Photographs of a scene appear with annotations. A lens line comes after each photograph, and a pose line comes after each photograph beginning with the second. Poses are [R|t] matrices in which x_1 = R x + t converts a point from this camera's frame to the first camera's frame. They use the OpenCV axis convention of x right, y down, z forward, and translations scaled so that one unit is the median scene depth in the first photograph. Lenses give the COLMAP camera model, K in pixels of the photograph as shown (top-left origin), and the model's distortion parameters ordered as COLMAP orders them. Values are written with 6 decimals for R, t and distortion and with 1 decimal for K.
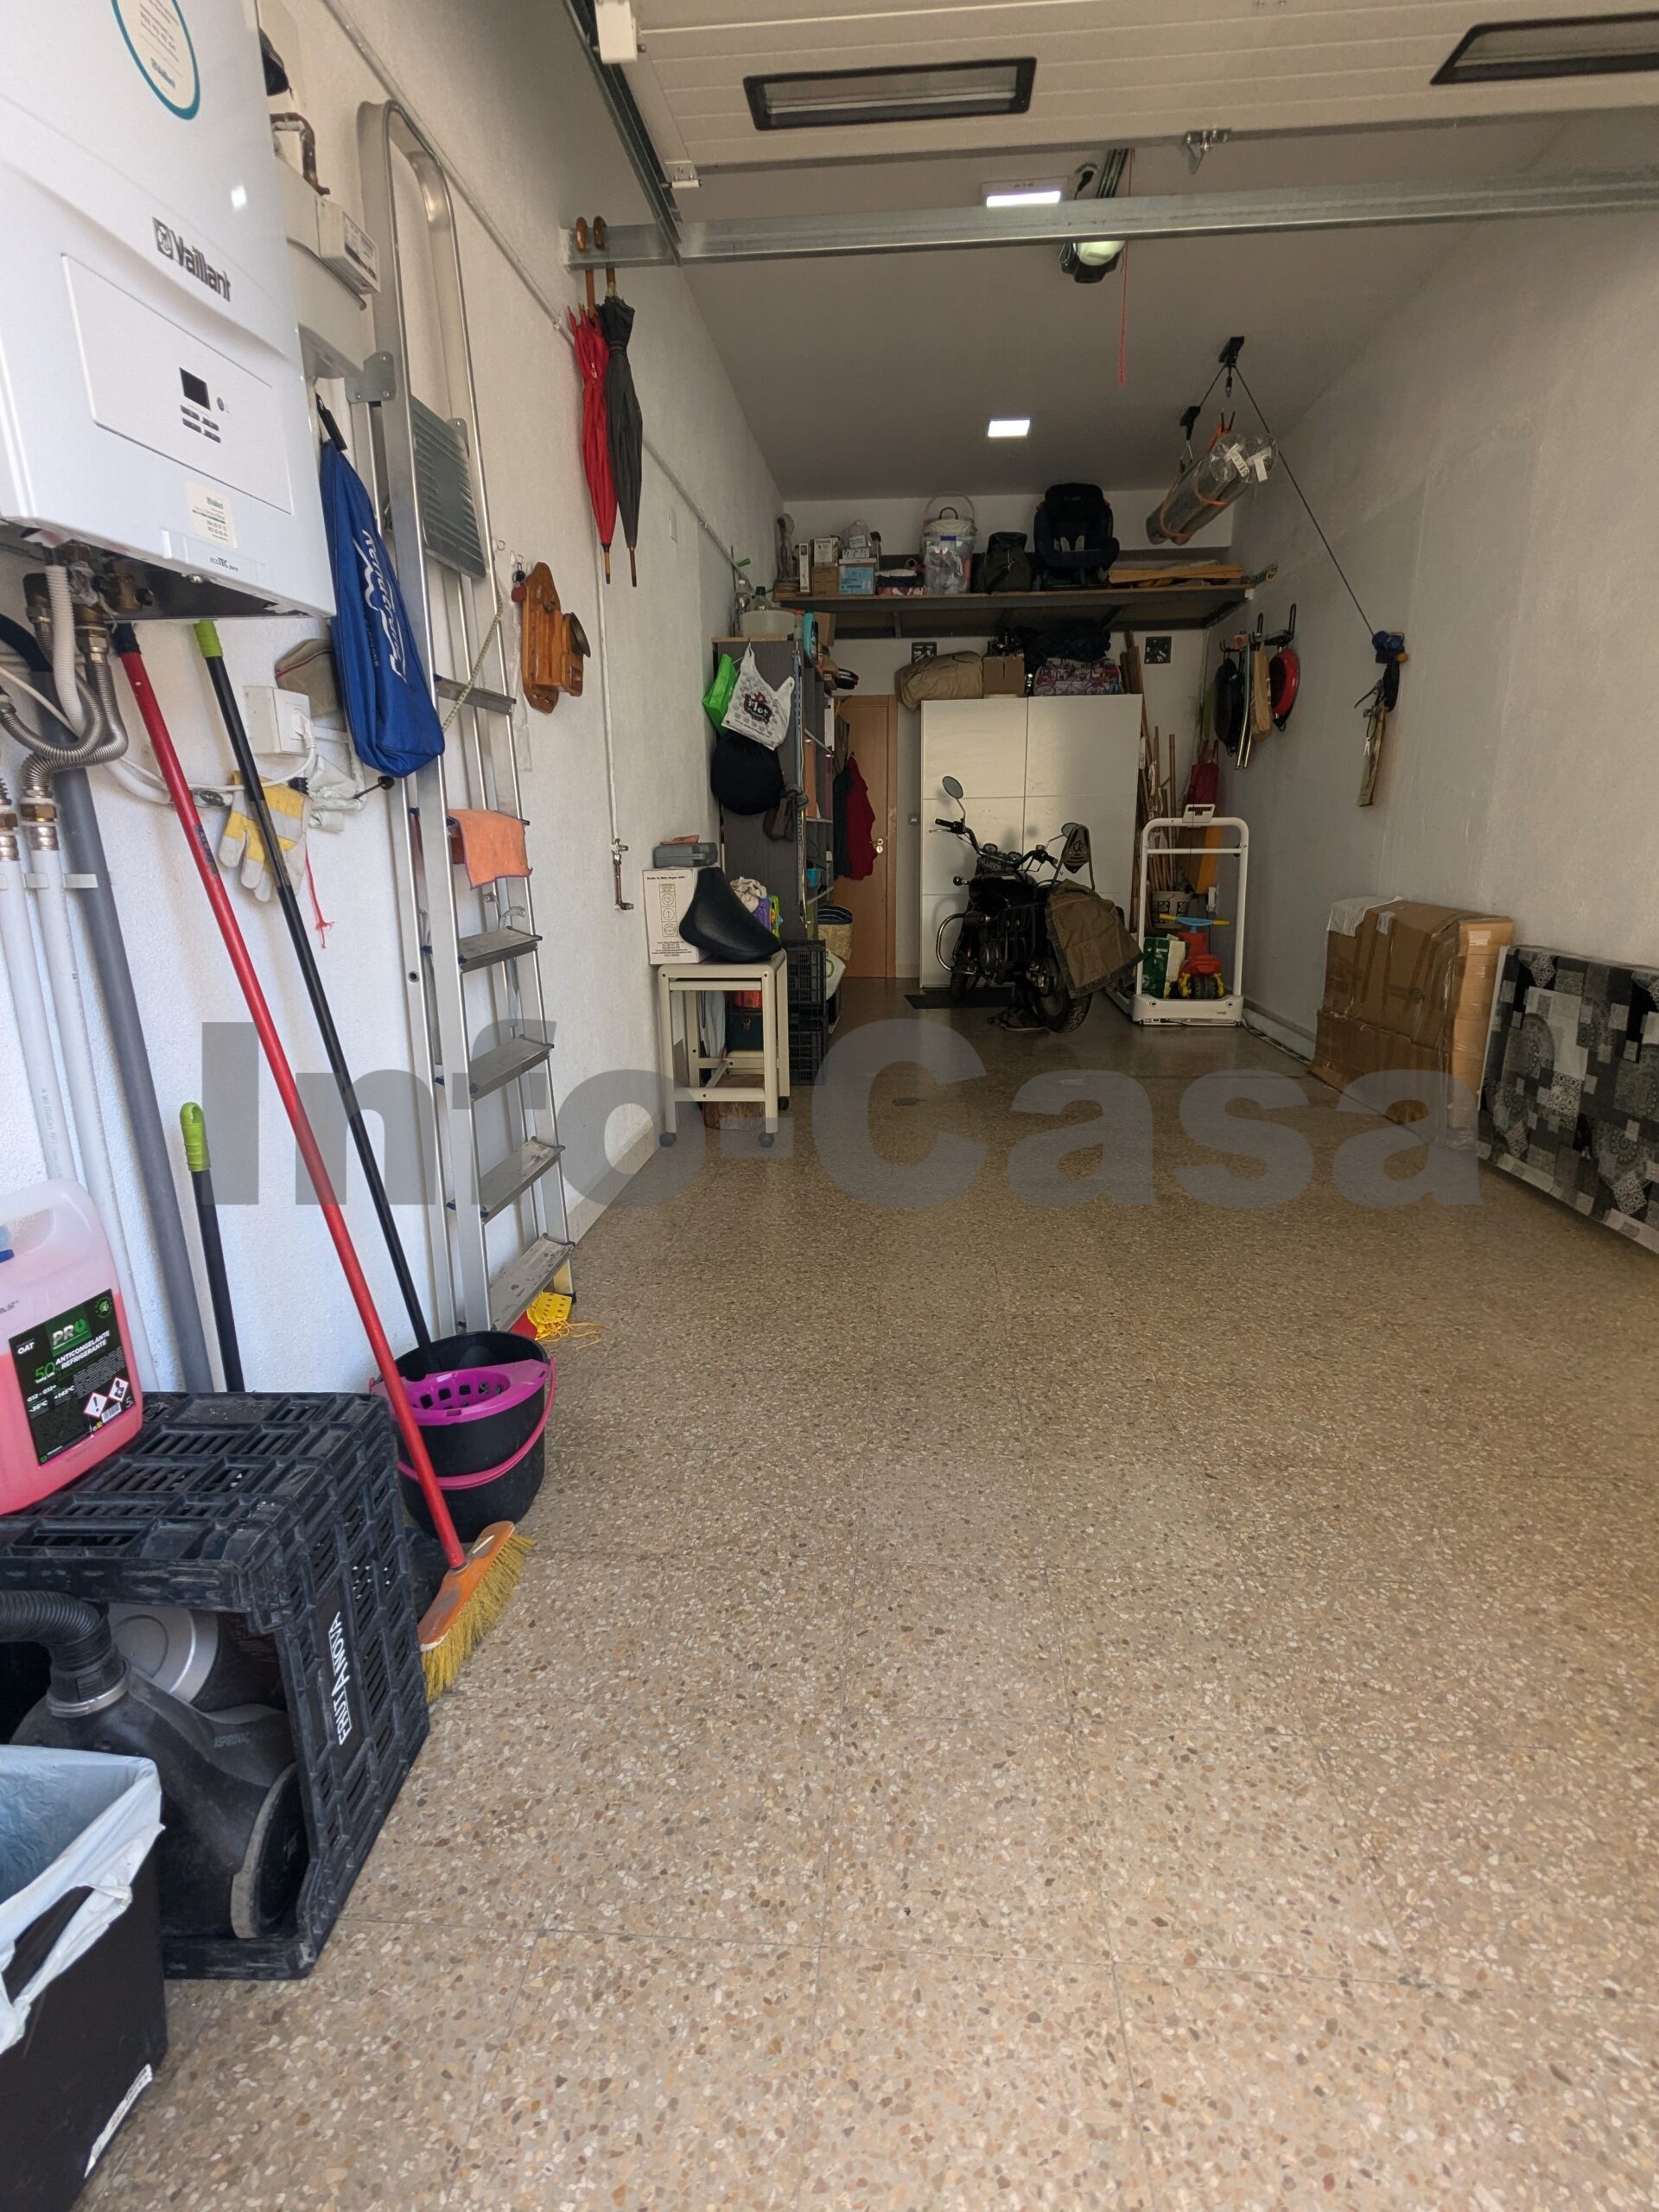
lens RADIAL K [[1040.4, 0, 839.1], [0, 1040.4, 1103.4], [0, 0, 1]] dist [-0.005032, 0.003047]
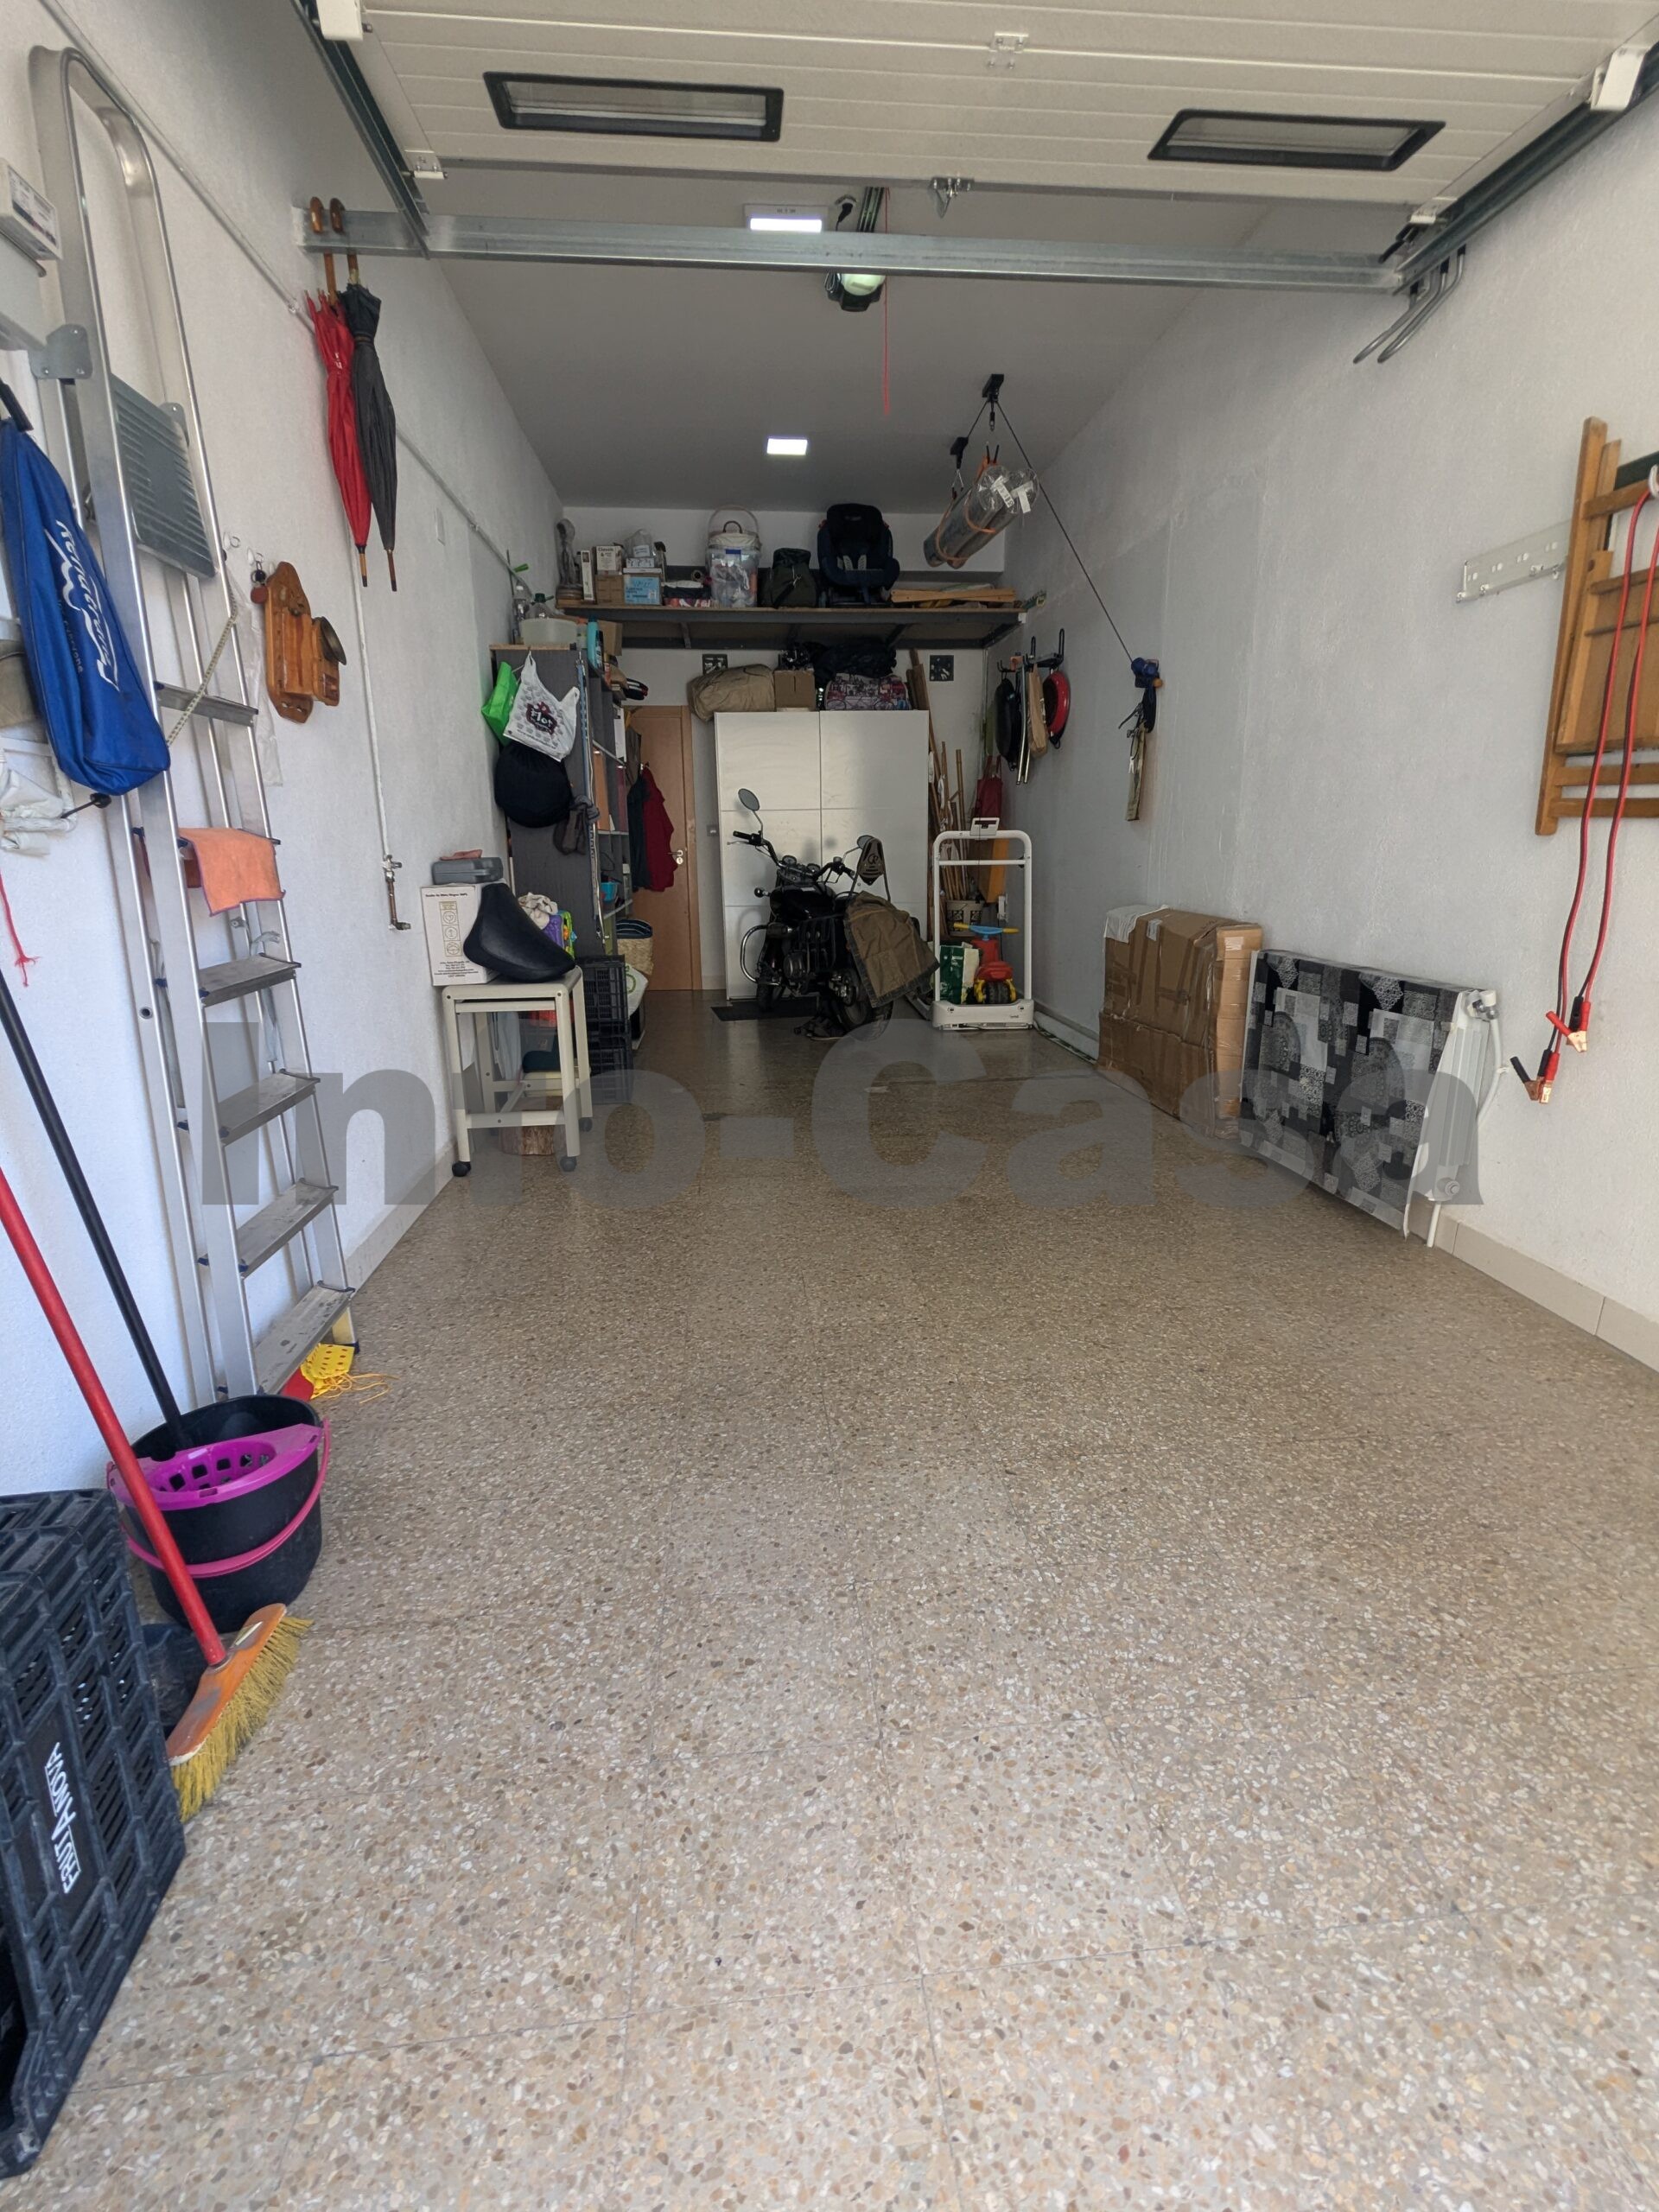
lens RADIAL K [[1040.4, 0, 836.9], [0, 1040.4, 1103.7], [0, 0, 1]] dist [-0.005032, 0.003047]
pose [[0.984088, -0.044599, 0.171996, 0.015408], [0.045924, 0.998938, -0.003732, -0.007360], [-0.171646, 0.011572, 0.985091, 0.002511]]
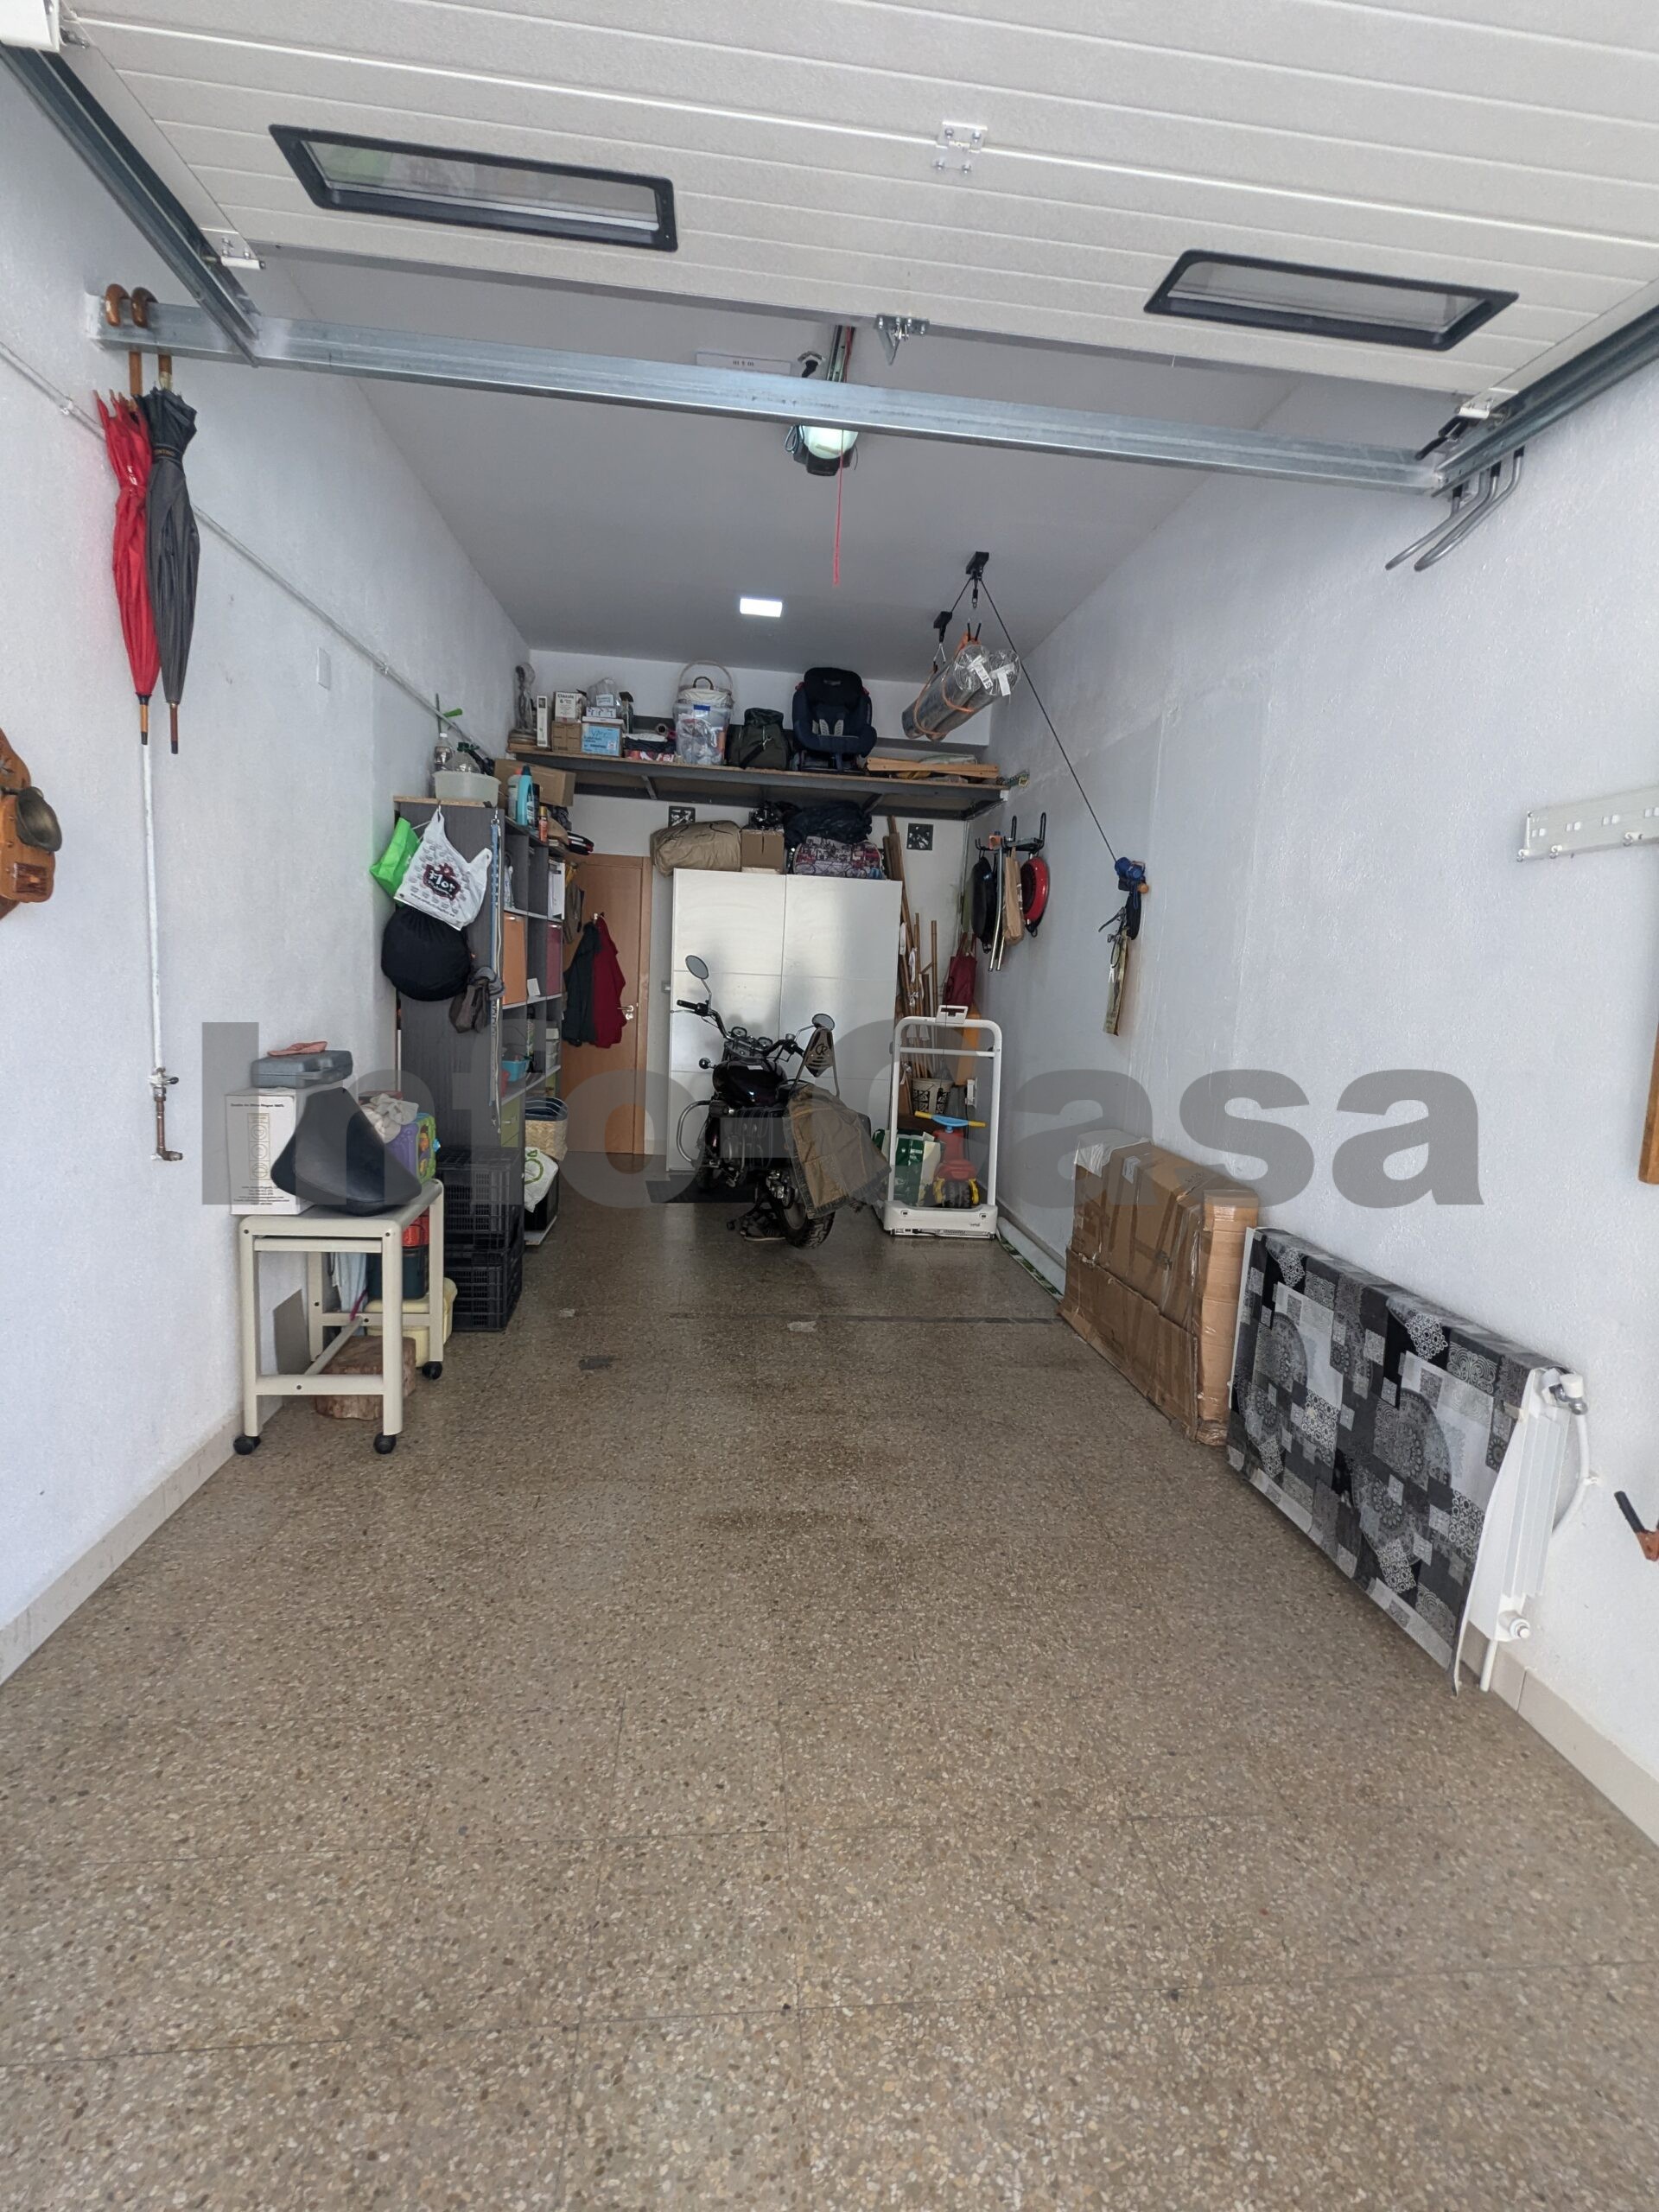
lens RADIAL K [[1040.4, 0, 838.3], [0, 1040.4, 1108.6], [0, 0, 1]] dist [-0.005032, 0.003047]
pose [[0.980897, 0.037506, 0.190875, 0.128703], [-0.015333, 0.993091, -0.116342, -0.157859], [-0.193920, 0.111193, 0.974695, 0.202733]]
